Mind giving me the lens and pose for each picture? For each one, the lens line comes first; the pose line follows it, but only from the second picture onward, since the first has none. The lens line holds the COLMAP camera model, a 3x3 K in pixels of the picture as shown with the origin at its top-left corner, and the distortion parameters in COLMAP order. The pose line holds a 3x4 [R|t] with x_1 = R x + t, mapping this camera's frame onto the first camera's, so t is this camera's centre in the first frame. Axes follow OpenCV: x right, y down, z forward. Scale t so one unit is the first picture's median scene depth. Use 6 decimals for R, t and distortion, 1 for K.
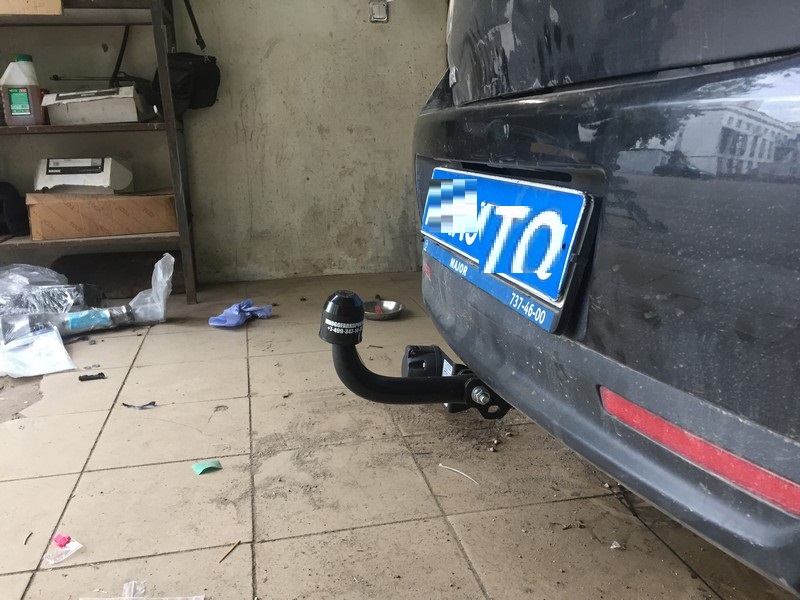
lens RADIAL K [[693.4, 0, 405.4], [0, 693.4, 297.7], [0, 0, 1]] dist [0.078354, -0.099354]
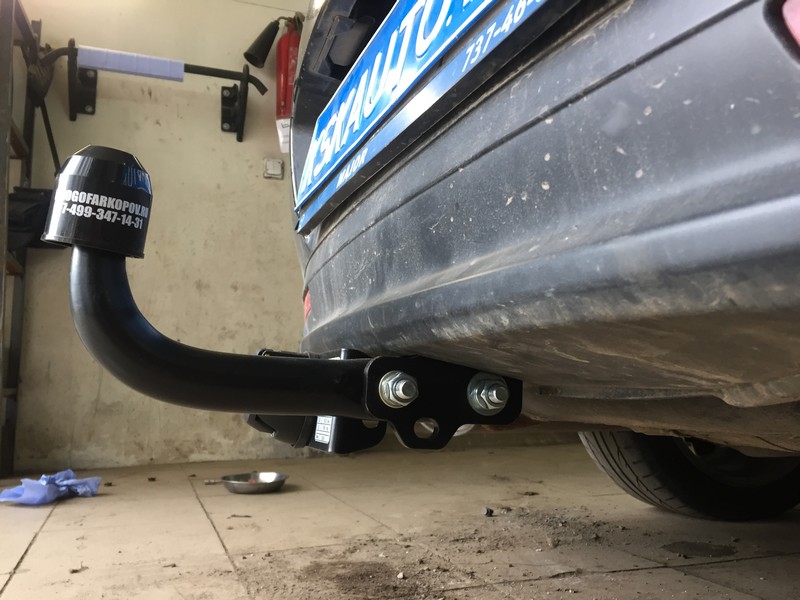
lens RADIAL K [[693.4, 0, 405.4], [0, 693.4, 297.7], [0, 0, 1]] dist [0.078354, -0.099354]
pose [[0.990788, 0.021457, 0.133714, 0.015875], [0.026903, 0.936504, -0.349623, 0.081226], [-0.132726, 0.350000, 0.927299, 0.175865]]
